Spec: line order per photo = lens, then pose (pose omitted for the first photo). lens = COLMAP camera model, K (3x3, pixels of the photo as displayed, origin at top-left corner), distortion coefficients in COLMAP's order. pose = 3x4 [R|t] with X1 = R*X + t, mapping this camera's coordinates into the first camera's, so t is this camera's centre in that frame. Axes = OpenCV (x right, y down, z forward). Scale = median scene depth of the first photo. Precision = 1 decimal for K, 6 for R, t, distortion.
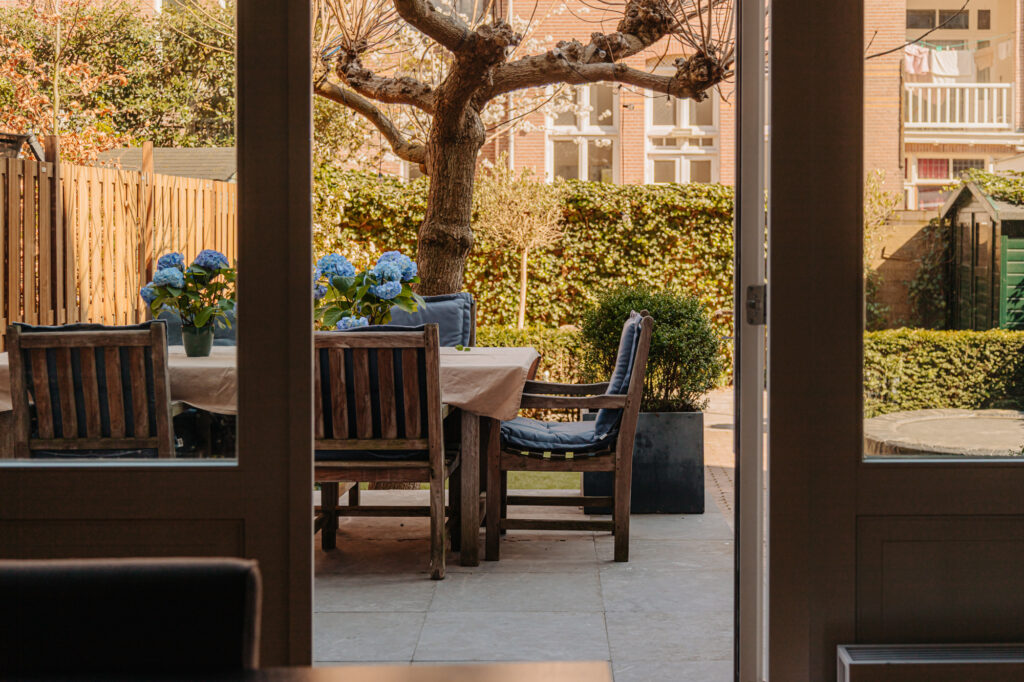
lens RADIAL K [[1597.7, 0, 552.4], [0, 1597.7, 280.2], [0, 0, 1]] dist [0.010106, 0.000000]
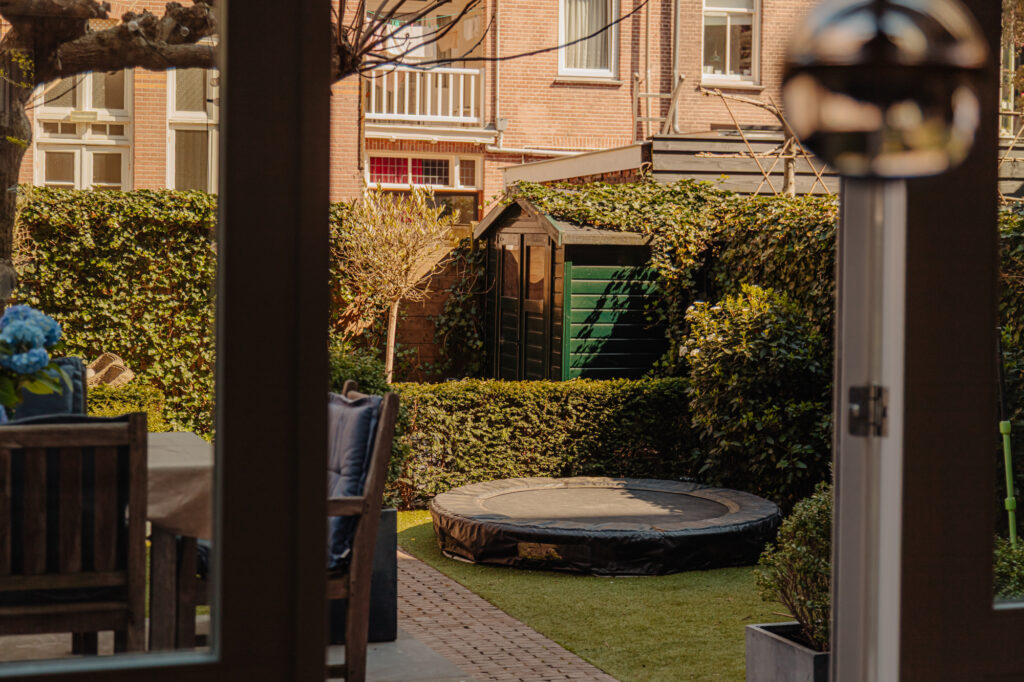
lens RADIAL K [[2002.9, 0, 519.9], [0, 2002.9, 277.6], [0, 0, 1]] dist [0.050790, 0.000000]
pose [[0.941697, 0.003554, 0.336443, -0.079252], [-0.000241, 0.999951, -0.009889, -0.008920], [-0.336462, 0.009231, 0.941652, 0.029878]]
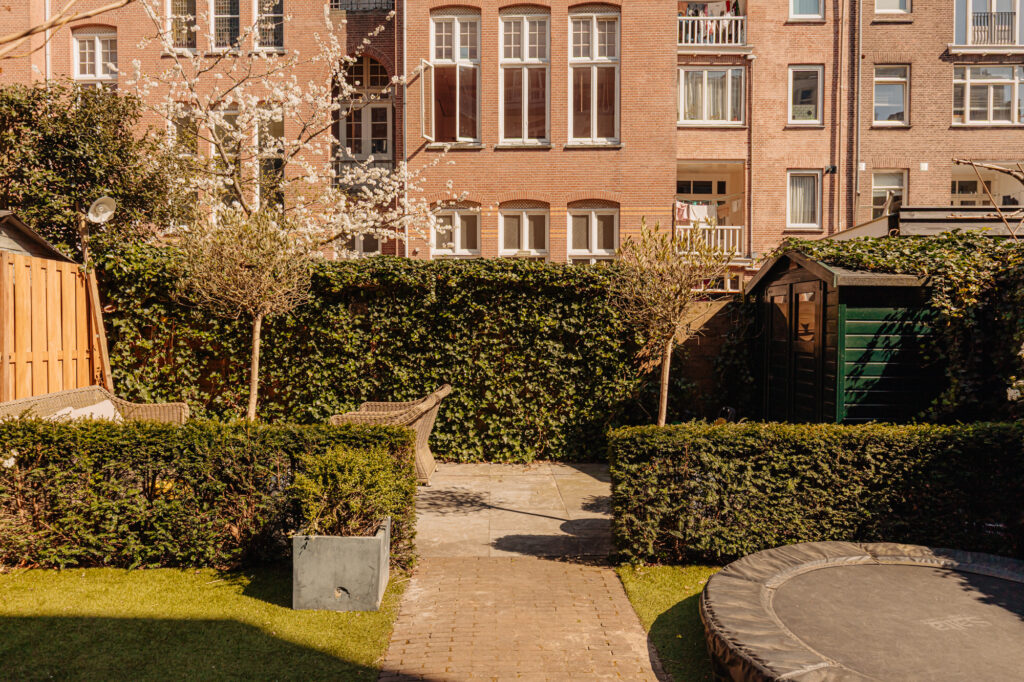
lens RADIAL K [[755.6, 0, 508.4], [0, 755.6, 345.4], [0, 0, 1]] dist [-0.005457, -0.003411]
pose [[0.999574, 0.000517, 0.029172, 0.079582], [-0.000172, 0.999930, -0.011831, -0.000617], [-0.029176, 0.011821, 0.999504, 0.530440]]
